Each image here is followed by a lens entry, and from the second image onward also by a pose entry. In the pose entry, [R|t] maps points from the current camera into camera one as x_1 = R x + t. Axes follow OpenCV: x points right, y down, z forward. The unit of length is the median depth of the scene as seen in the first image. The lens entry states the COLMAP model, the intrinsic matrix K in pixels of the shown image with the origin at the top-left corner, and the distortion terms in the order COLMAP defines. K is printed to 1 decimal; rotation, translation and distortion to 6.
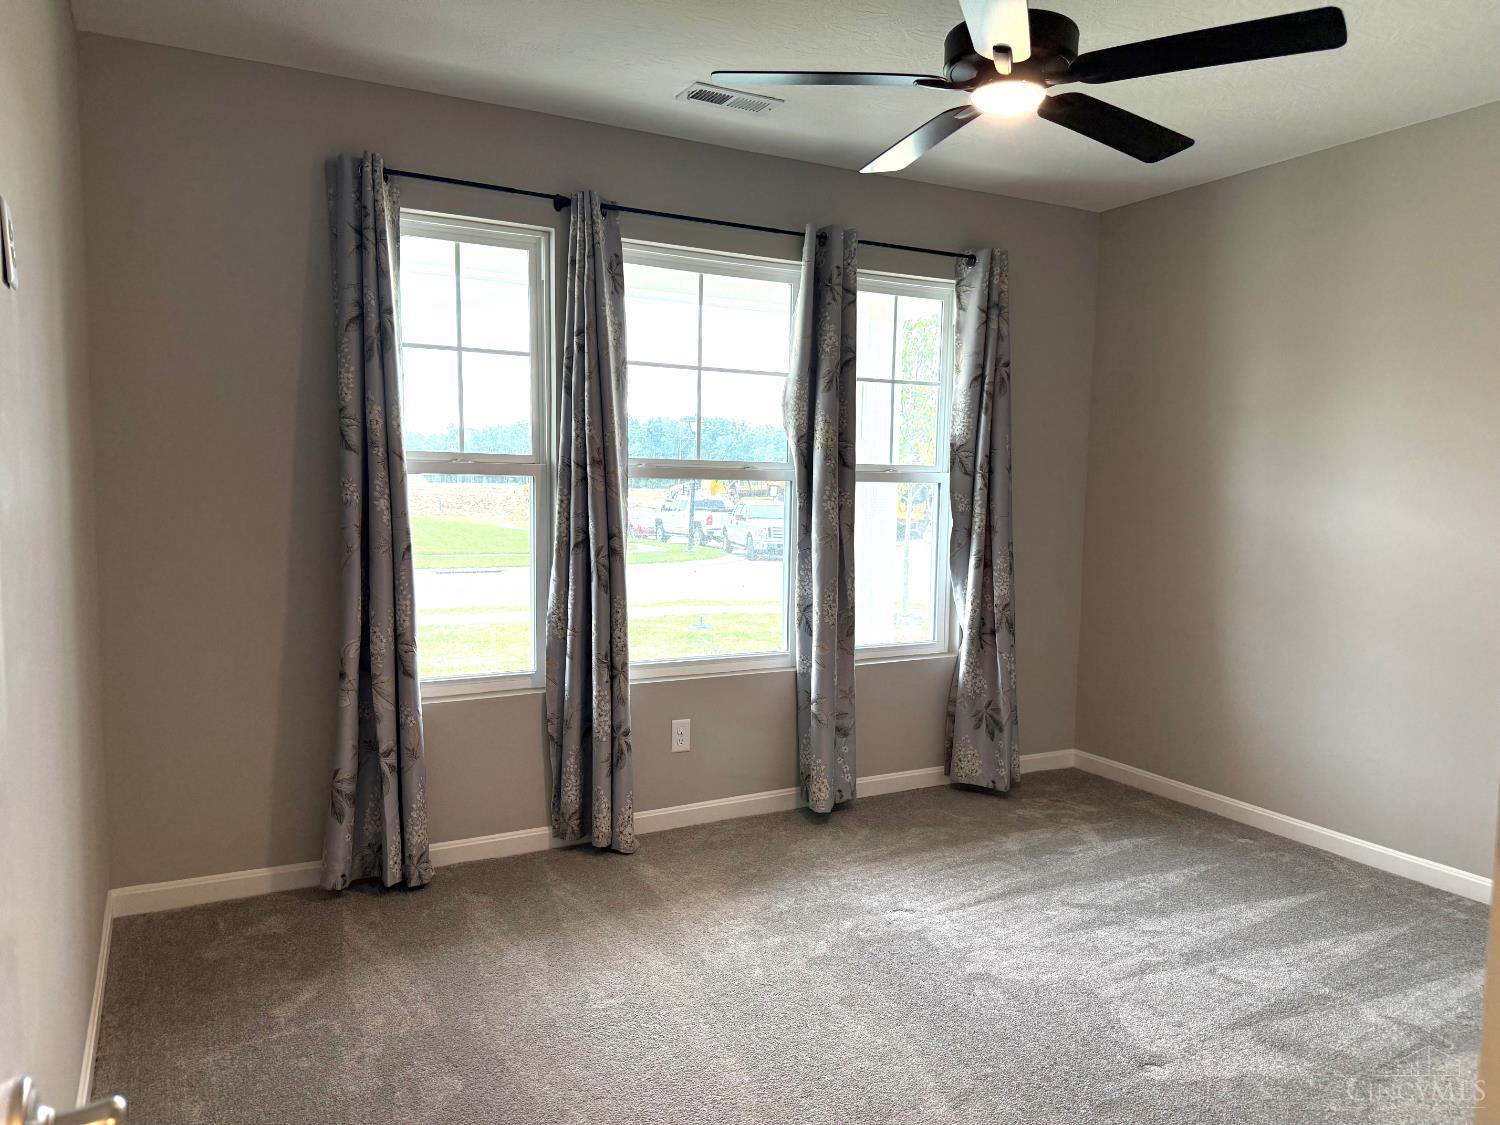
lens RADIAL K [[1066.2, 0, 747.0], [0, 1066.2, 577.5], [0, 0, 1]] dist [-0.000191, -0.000891]
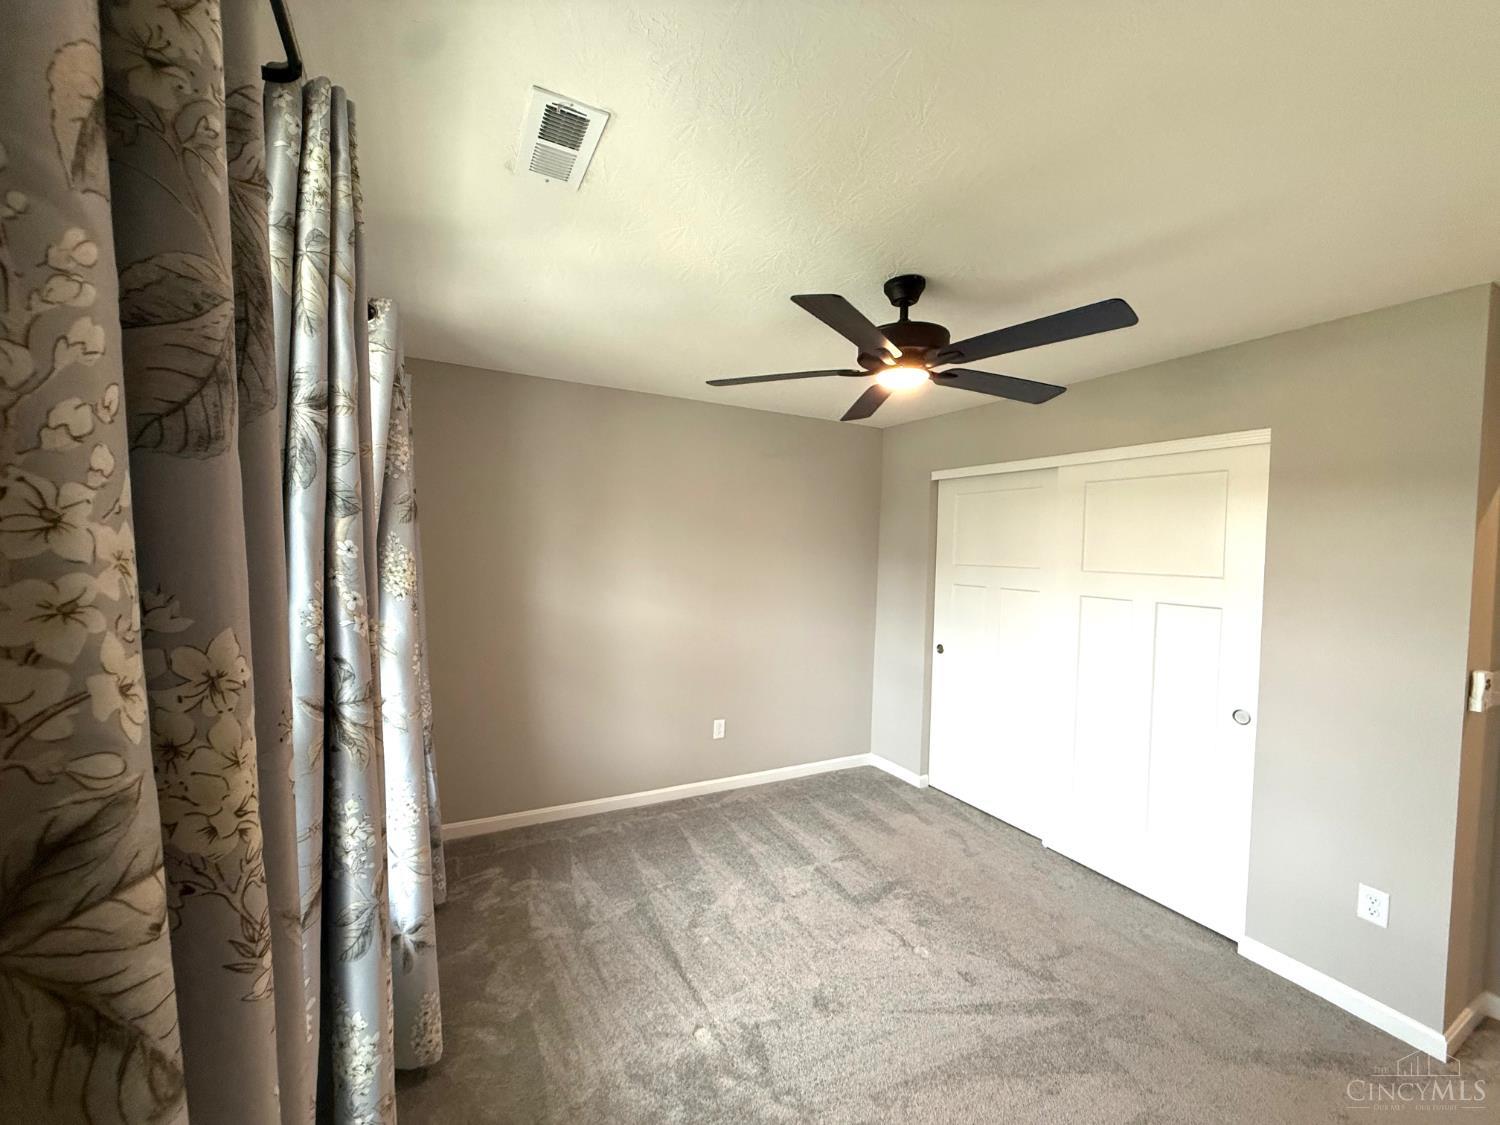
lens RADIAL K [[607.2, 0, 750.0], [0, 607.2, 562.5], [0, 0, 1]] dist [-0.000541, -0.000007]
pose [[0.036406, -0.045858, 0.998284, -0.407469], [0.079236, 0.995934, 0.042860, -0.163463], [-0.996191, 0.077540, 0.039892, 0.834504]]
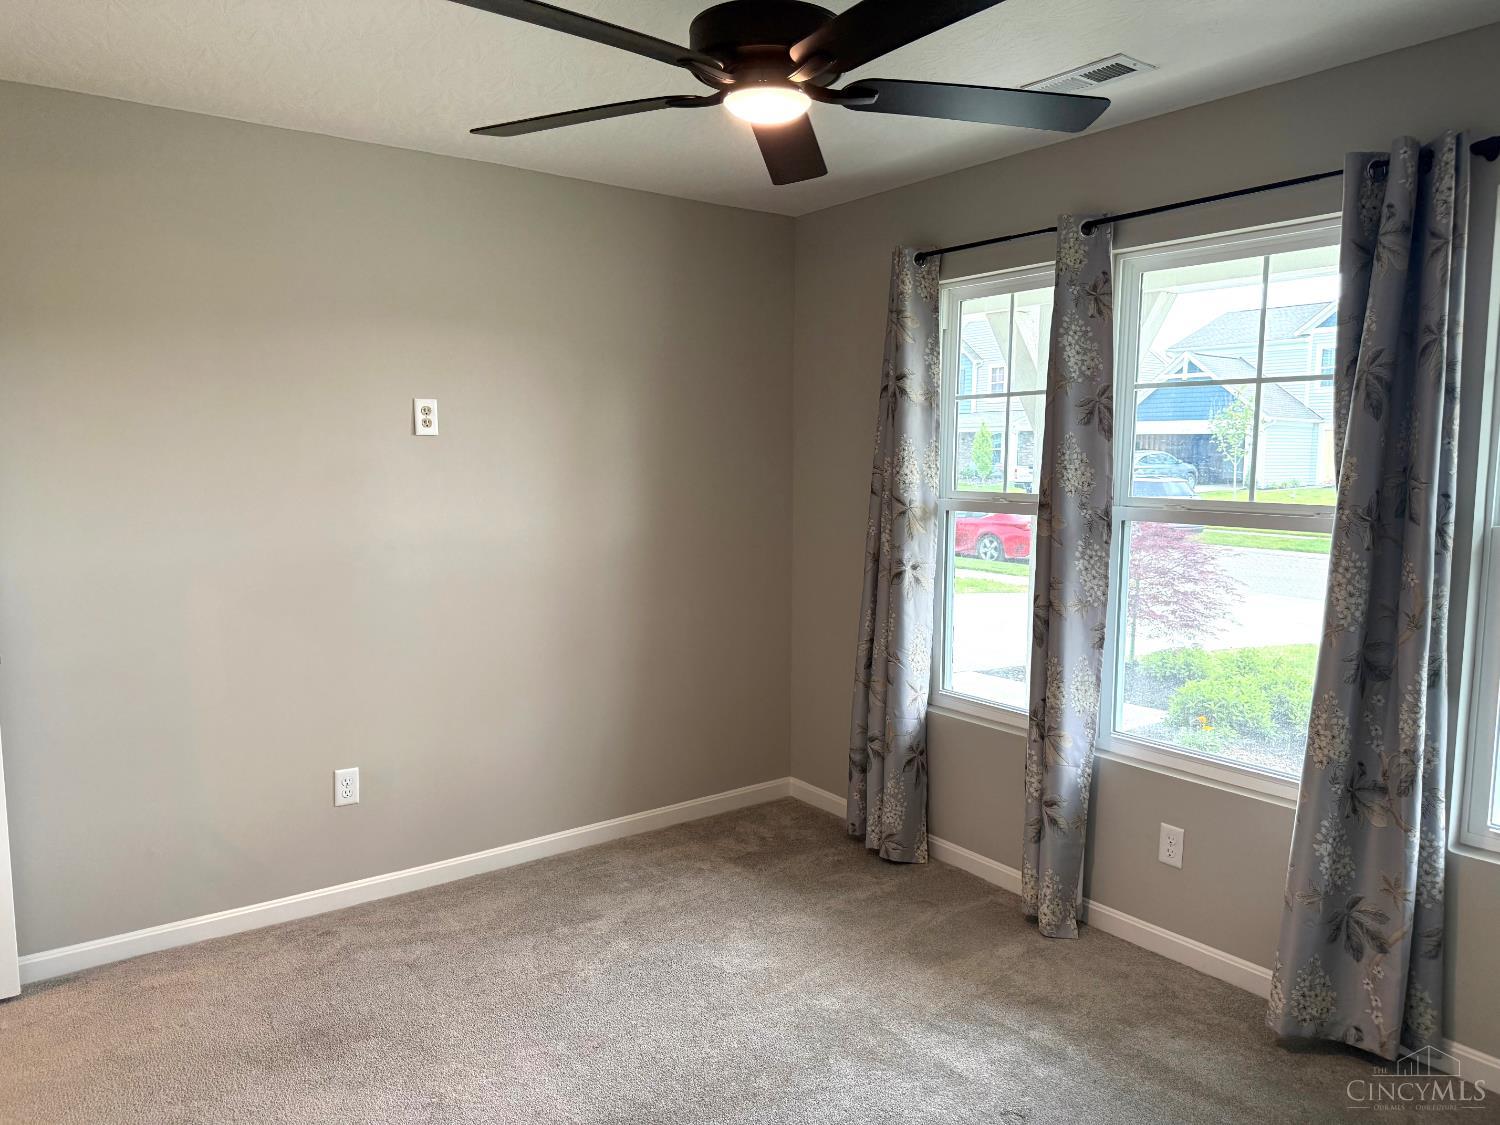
lens RADIAL K [[1080.4, 0, 750.0], [0, 1080.4, 562.5], [0, 0, 1]] dist [-0.001255, -0.000974]
pose [[0.123931, 0.073644, -0.989554, 0.752344], [-0.118882, 0.991161, 0.058875, -0.079046], [0.985144, 0.110344, 0.131590, 0.612247]]
